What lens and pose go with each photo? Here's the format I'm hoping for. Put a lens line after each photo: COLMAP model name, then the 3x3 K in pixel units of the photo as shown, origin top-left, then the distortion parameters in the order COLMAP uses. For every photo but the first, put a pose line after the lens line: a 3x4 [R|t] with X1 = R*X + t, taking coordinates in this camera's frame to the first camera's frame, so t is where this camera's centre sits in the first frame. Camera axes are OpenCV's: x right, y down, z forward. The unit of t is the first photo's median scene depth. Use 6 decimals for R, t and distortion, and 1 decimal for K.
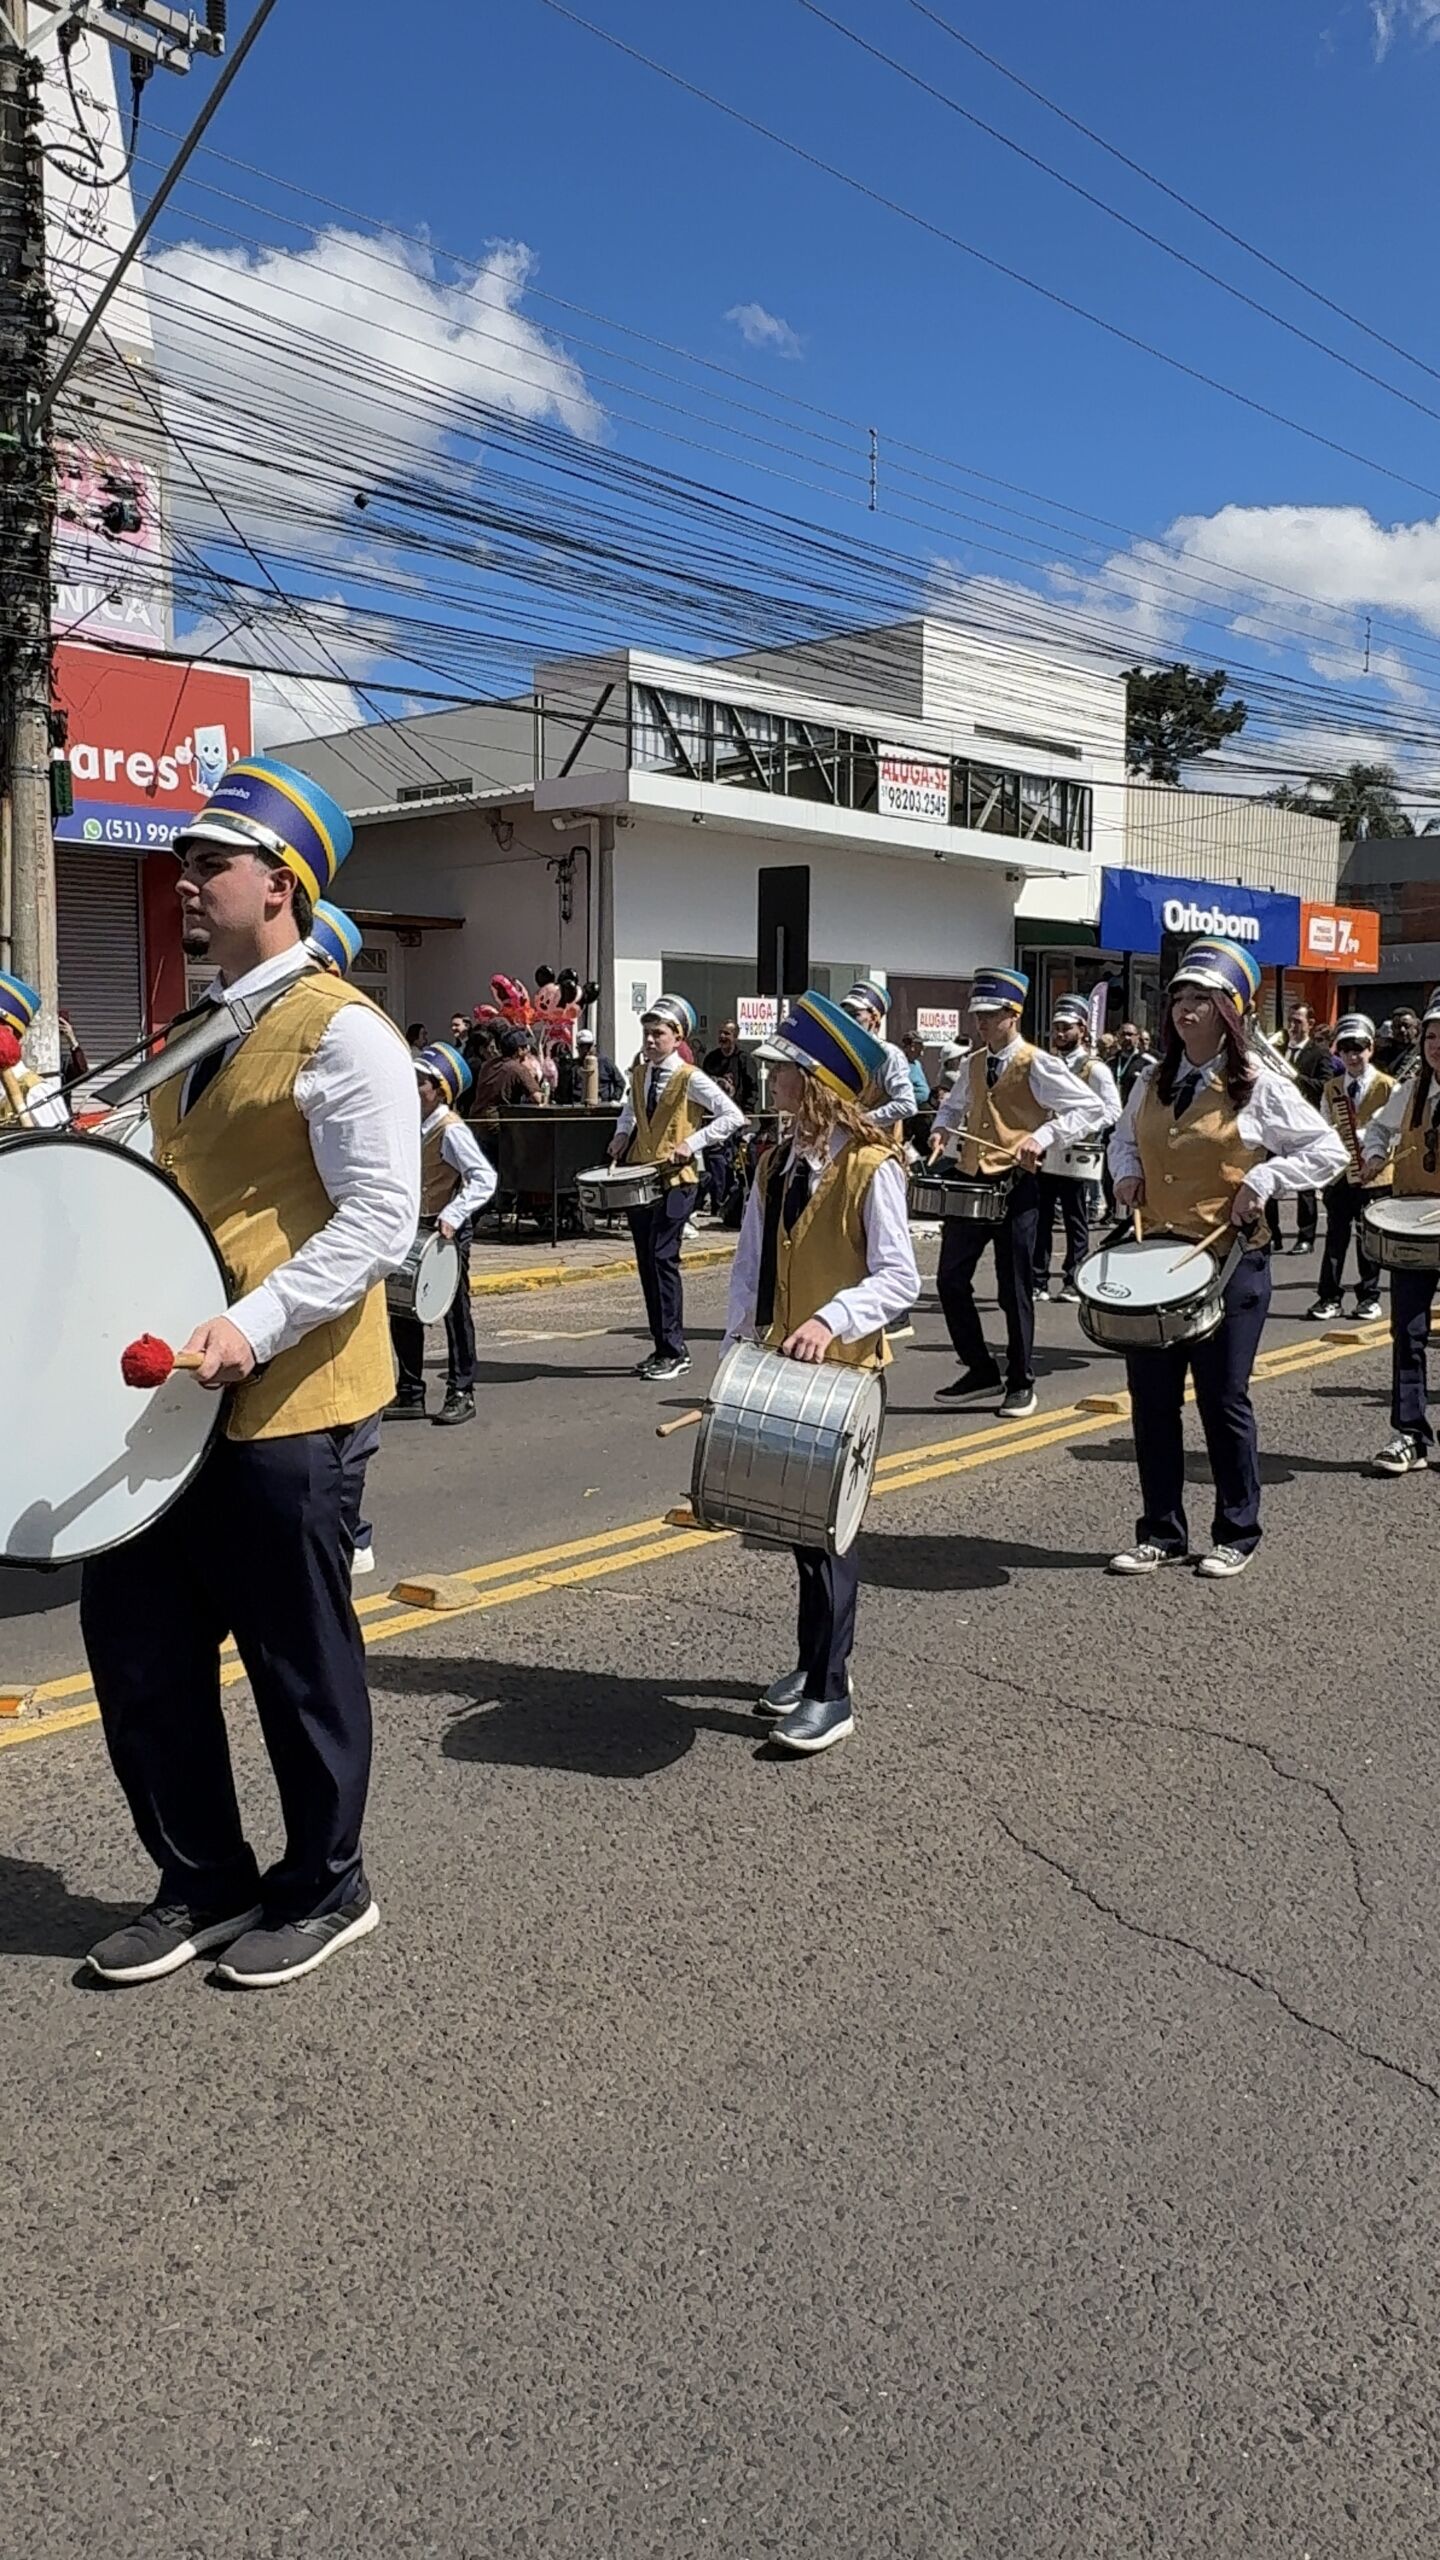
lens RADIAL K [[1957.0, 0, 715.4], [0, 1957.0, 1282.7], [0, 0, 1]] dist [-0.040815, 0.061440]
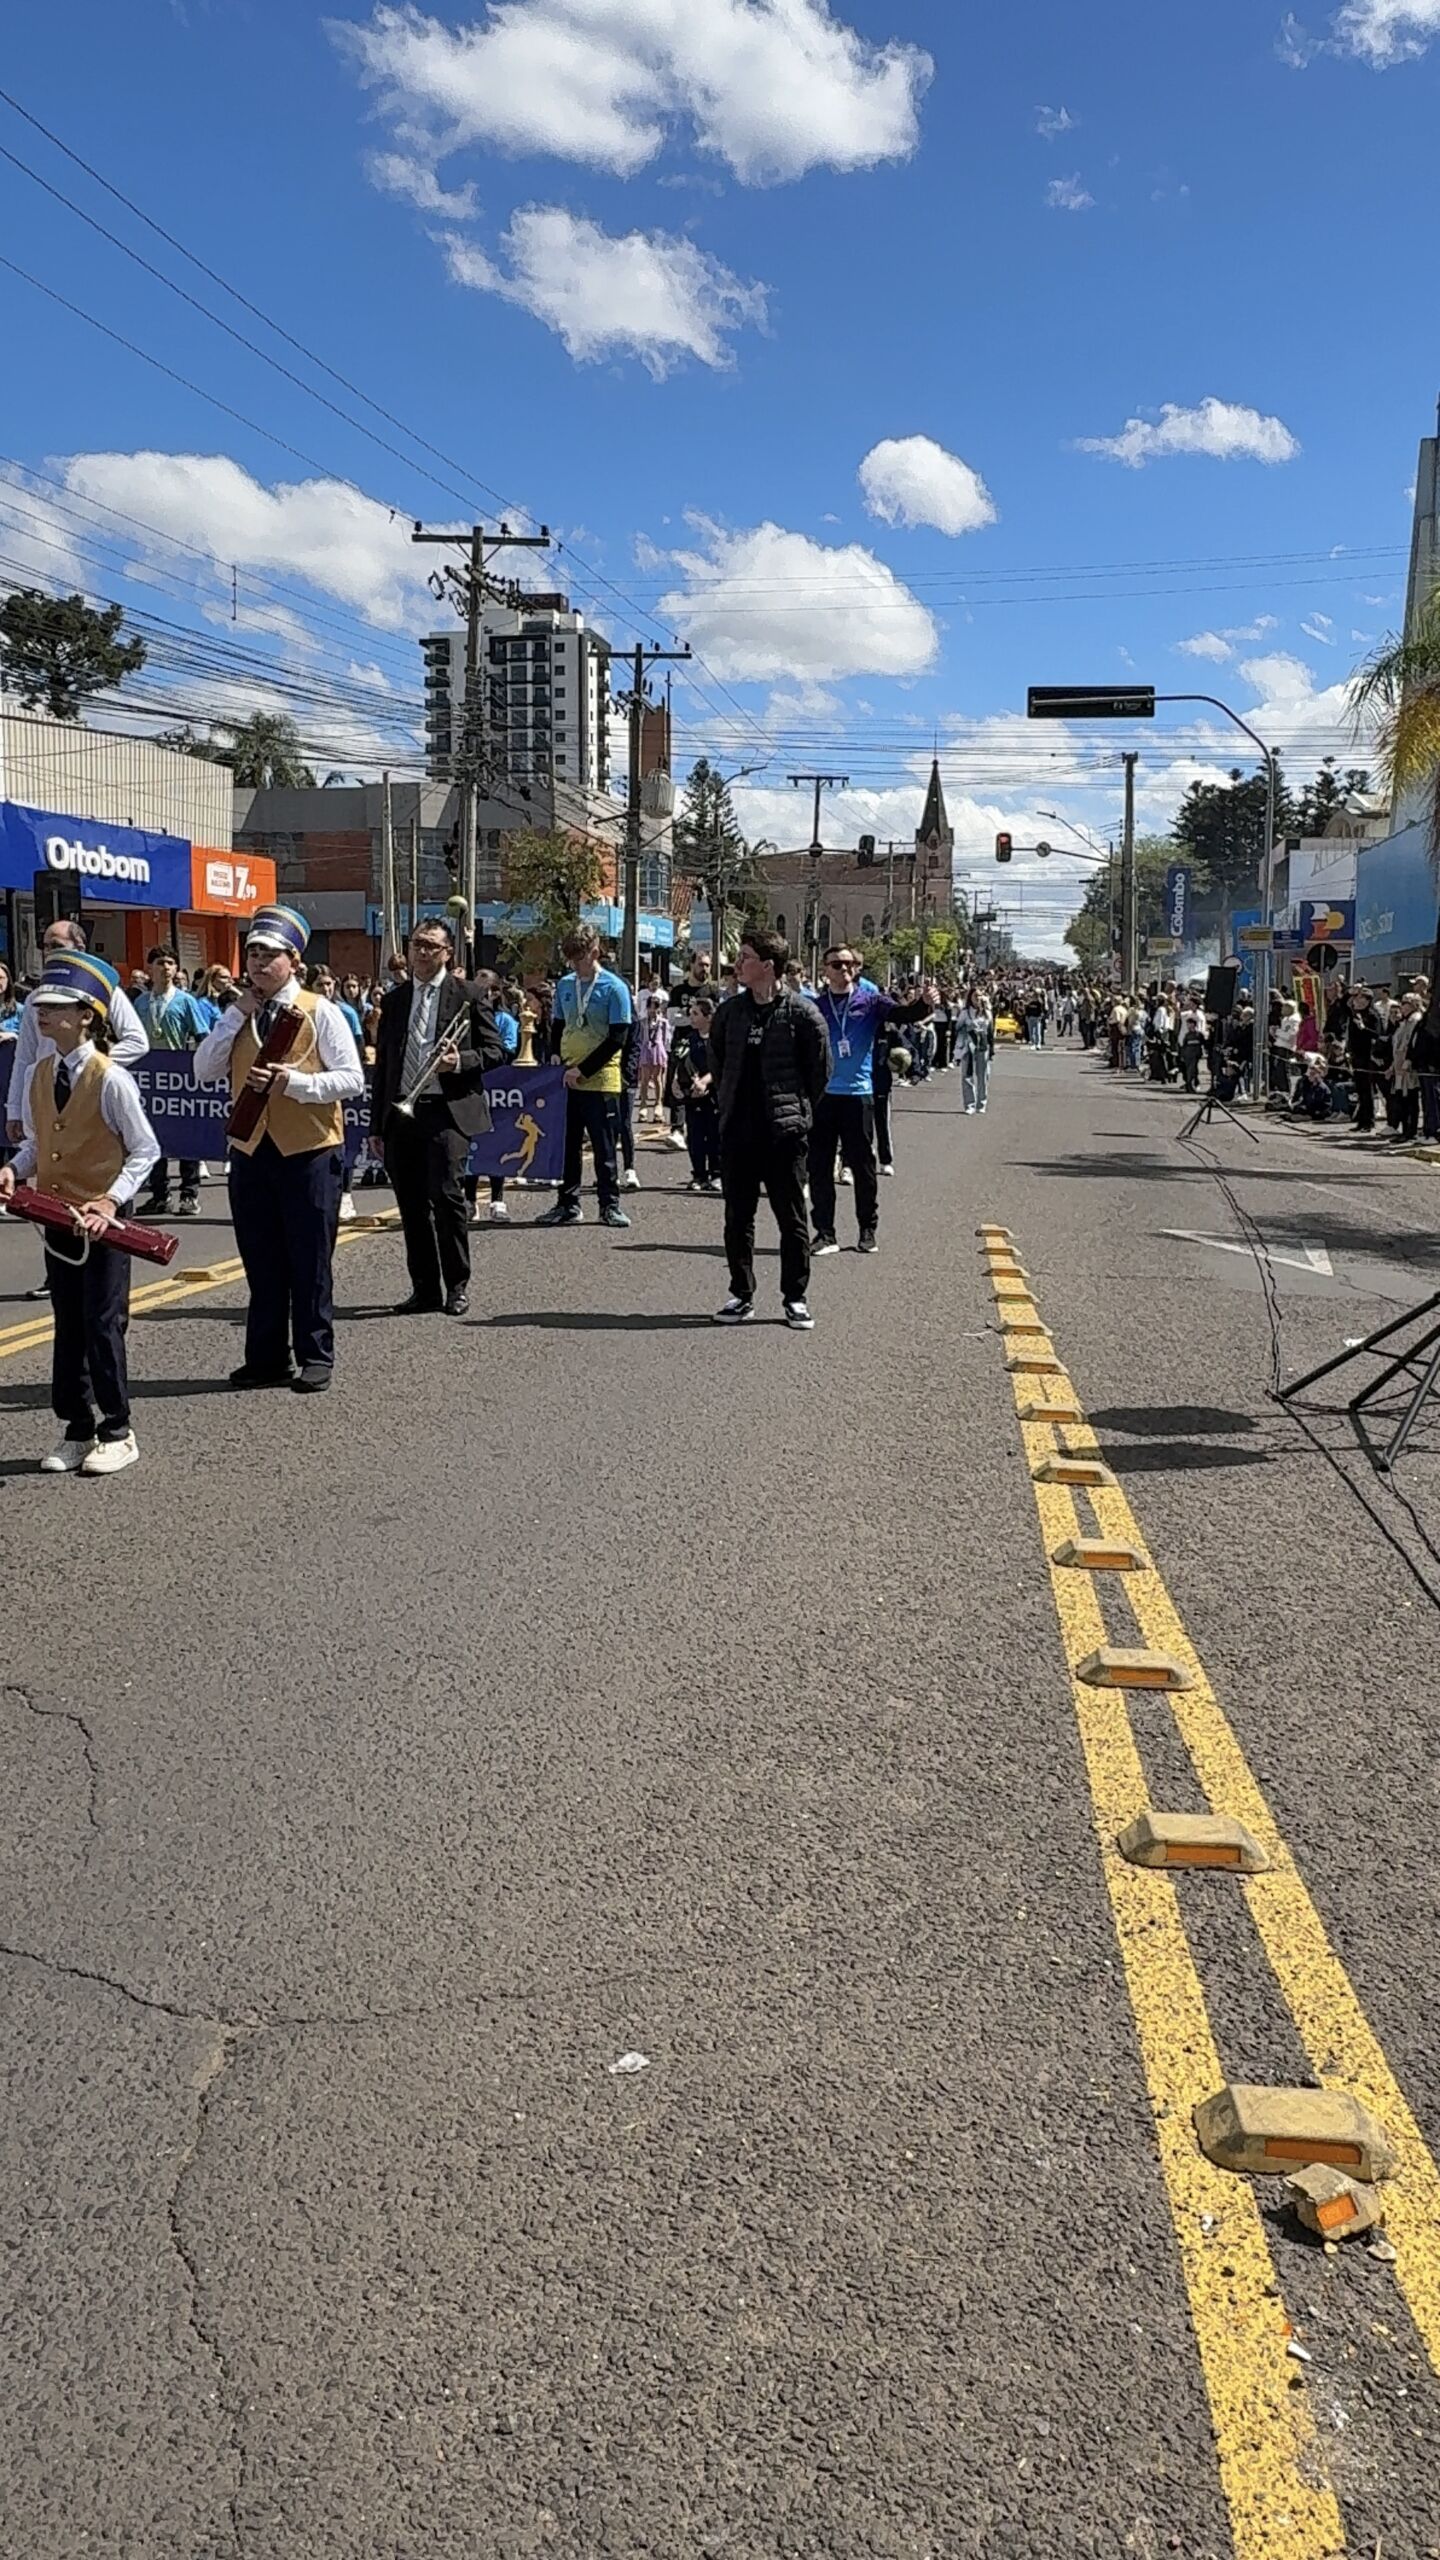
lens RADIAL K [[1957.0, 0, 732.7], [0, 1957.0, 1282.6], [0, 0, 1]] dist [-0.040815, 0.061440]
pose [[0.855952, -0.058772, 0.513704, 0.021526], [0.044584, 0.998208, 0.039916, 0.002034], [-0.515129, -0.011263, 0.857039, -0.008092]]
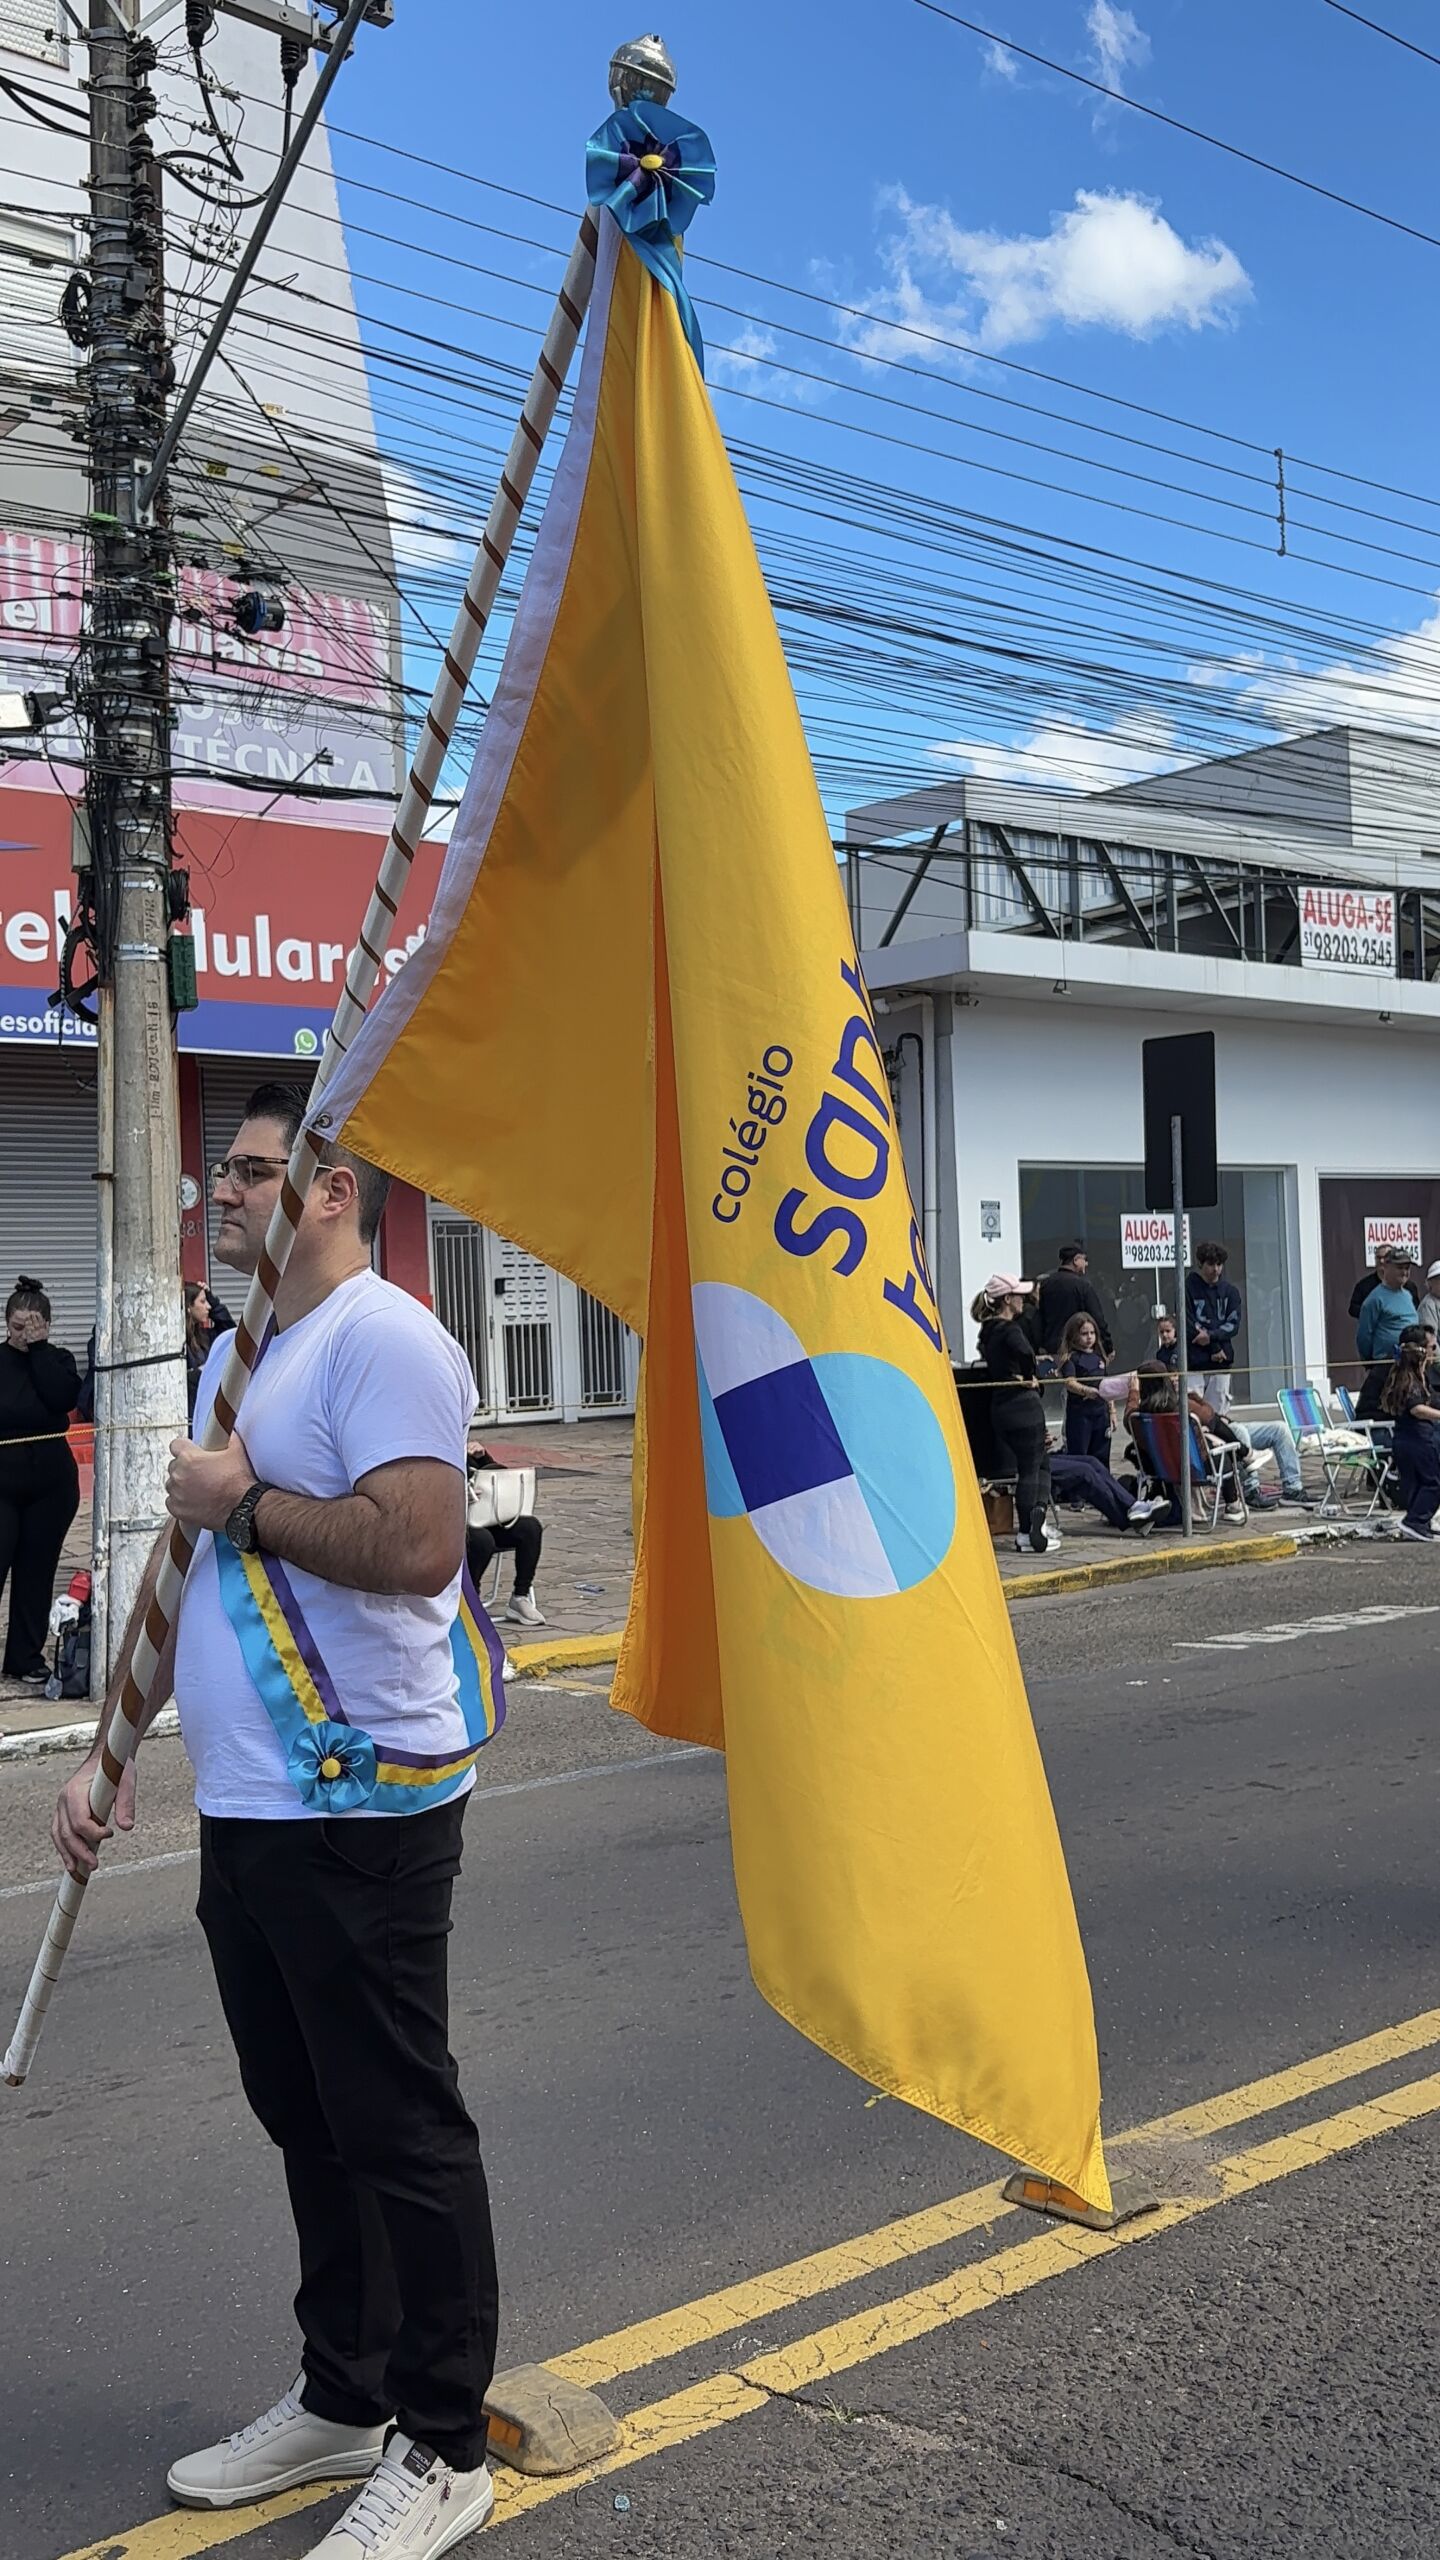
lens RADIAL K [[2296.9, 0, 675.9], [0, 2296.9, 1320.0], [0, 0, 1]] dist [0.027387, -0.013293]
pose [[0.982638, -0.034391, -0.182316, 0.003024], [0.015506, 0.994455, -0.104015, -0.017457], [0.184882, 0.099382, 0.977723, 0.118000]]
